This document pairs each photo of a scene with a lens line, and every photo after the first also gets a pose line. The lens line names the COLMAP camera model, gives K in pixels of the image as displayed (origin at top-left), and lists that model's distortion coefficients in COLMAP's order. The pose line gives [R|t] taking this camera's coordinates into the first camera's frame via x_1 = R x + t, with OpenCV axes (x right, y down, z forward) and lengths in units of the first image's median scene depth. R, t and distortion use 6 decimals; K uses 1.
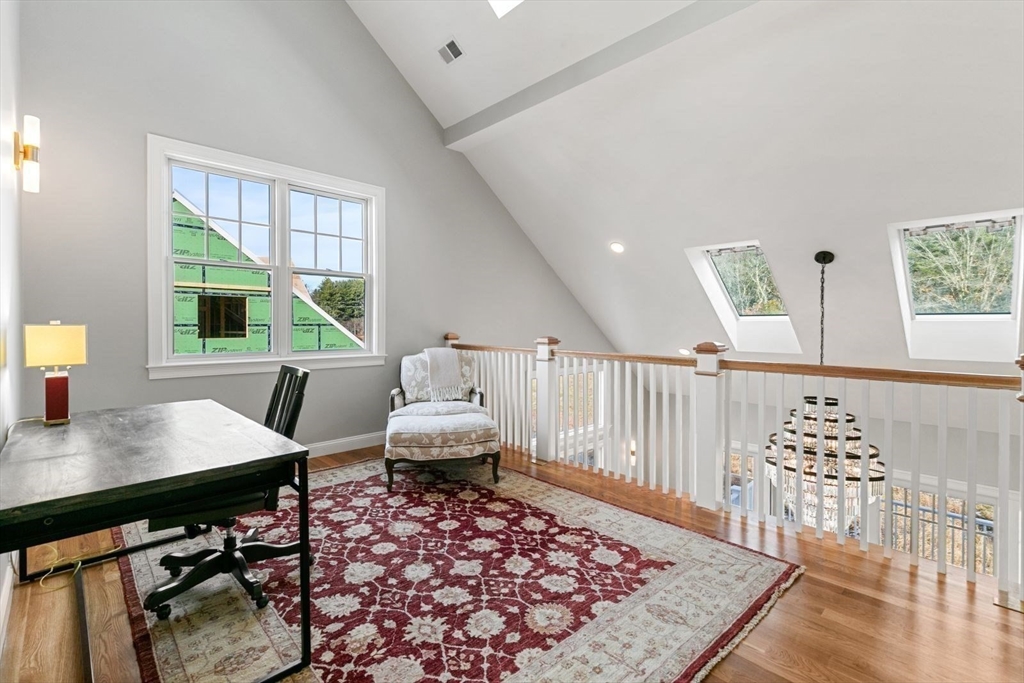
lens RADIAL K [[464.0, 0, 509.9], [0, 464.0, 327.2], [0, 0, 1]] dist [0.004046, 0.000146]
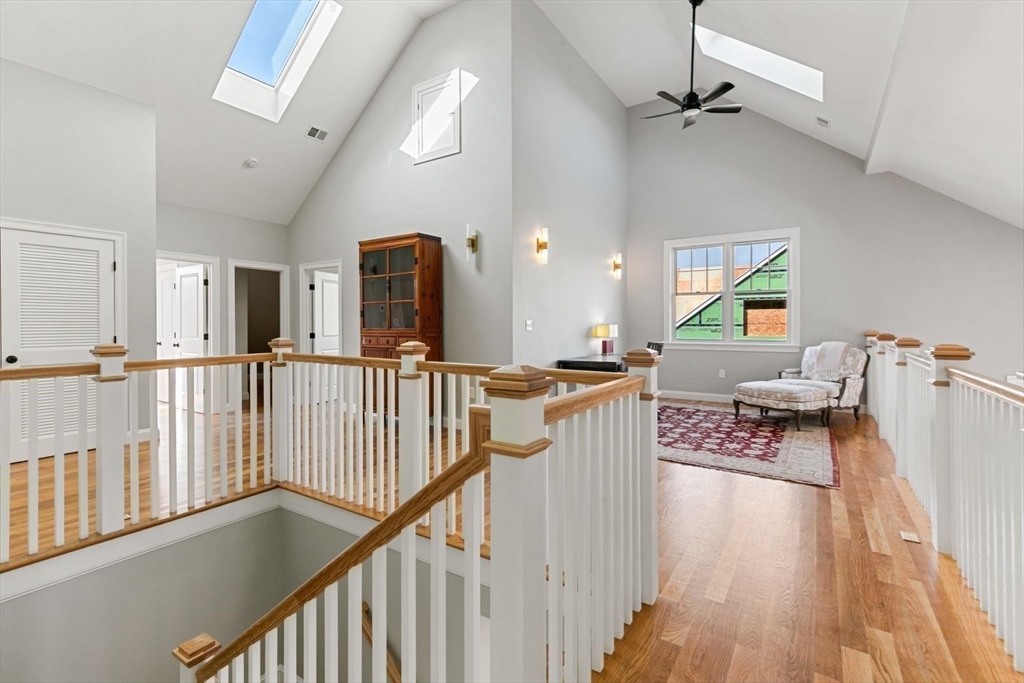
lens RADIAL K [[464.0, 0, 509.9], [0, 464.0, 327.2], [0, 0, 1]] dist [0.004046, 0.000146]
pose [[0.223938, 0.004501, -0.974593, 0.978633], [-0.000665, 0.999990, 0.004465, -0.001595], [0.974603, -0.000352, 0.223939, -0.185410]]
